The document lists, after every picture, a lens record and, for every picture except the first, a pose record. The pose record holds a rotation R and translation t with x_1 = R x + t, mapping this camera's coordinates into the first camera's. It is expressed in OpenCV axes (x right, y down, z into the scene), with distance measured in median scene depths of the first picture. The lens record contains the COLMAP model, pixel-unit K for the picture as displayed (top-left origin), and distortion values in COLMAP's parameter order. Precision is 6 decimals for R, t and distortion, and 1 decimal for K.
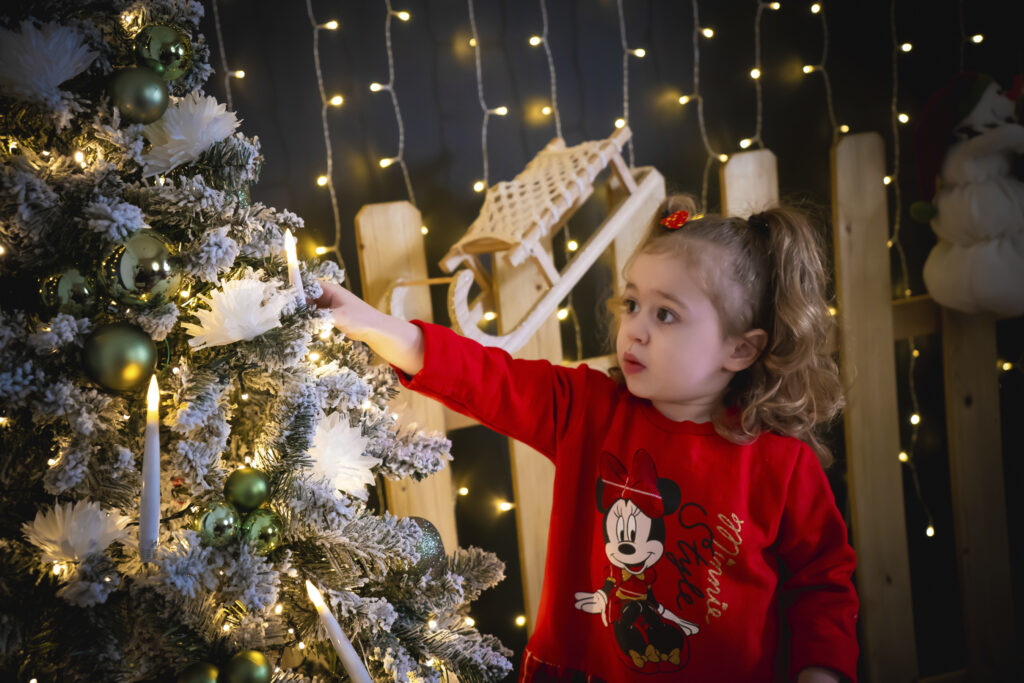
lens RADIAL K [[1368.1, 0, 504.1], [0, 1368.1, 343.6], [0, 0, 1]] dist [0.311827, 0.000000]
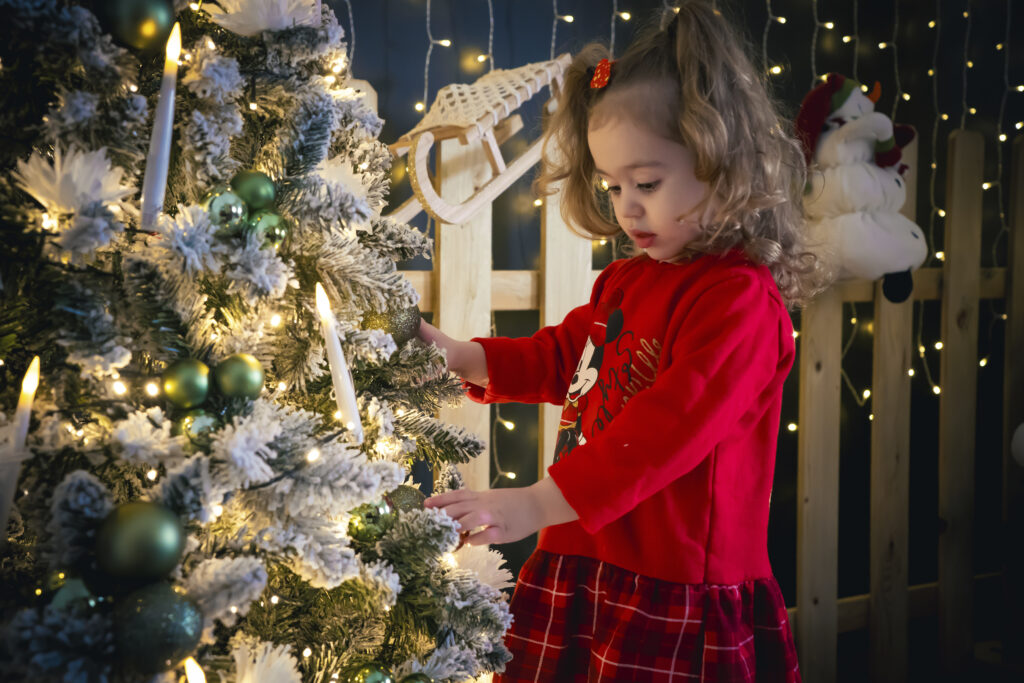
lens RADIAL K [[1167.2, 0, 508.4], [0, 1167.2, 331.6], [0, 0, 1]] dist [0.131181, 0.000000]
pose [[0.982263, 0.099325, 0.159043, -0.105764], [-0.079363, 0.988685, -0.127296, 0.228132], [-0.169887, 0.112416, 0.979031, 0.162077]]
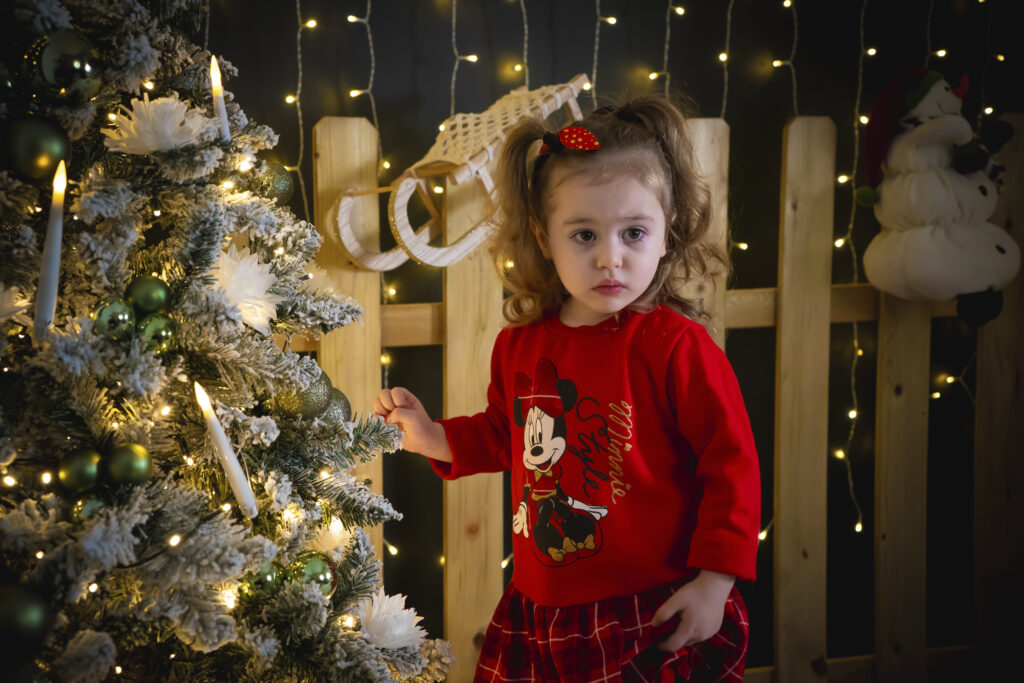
lens RADIAL K [[1368.1, 0, 502.9], [0, 1368.1, 336.0], [0, 0, 1]] dist [0.311827, 0.000000]
pose [[0.994852, 0.099554, -0.018916, 0.084225], [-0.100540, 0.993035, -0.061430, 0.138509], [0.012669, 0.063016, 0.997932, -0.039660]]
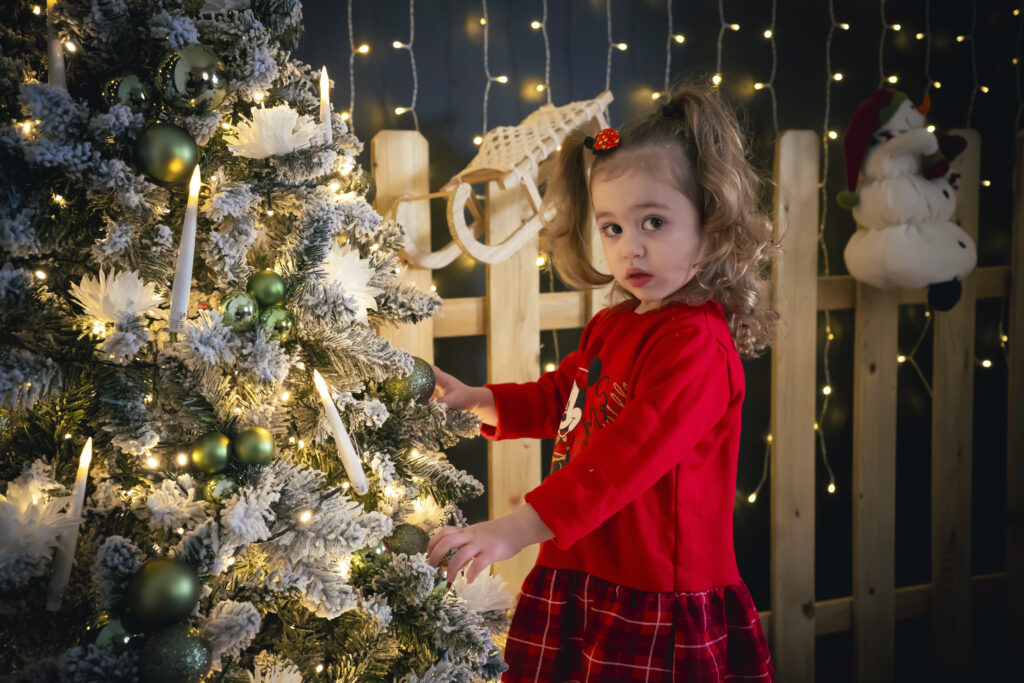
lens RADIAL K [[1167.2, 0, 515.1], [0, 1167.2, 325.6], [0, 0, 1]] dist [0.131181, 0.000000]
pose [[0.995913, 0.083549, 0.034301, -0.011081], [-0.080921, 0.994120, -0.071947, 0.149200], [-0.040110, 0.068877, 0.996818, 0.032737]]
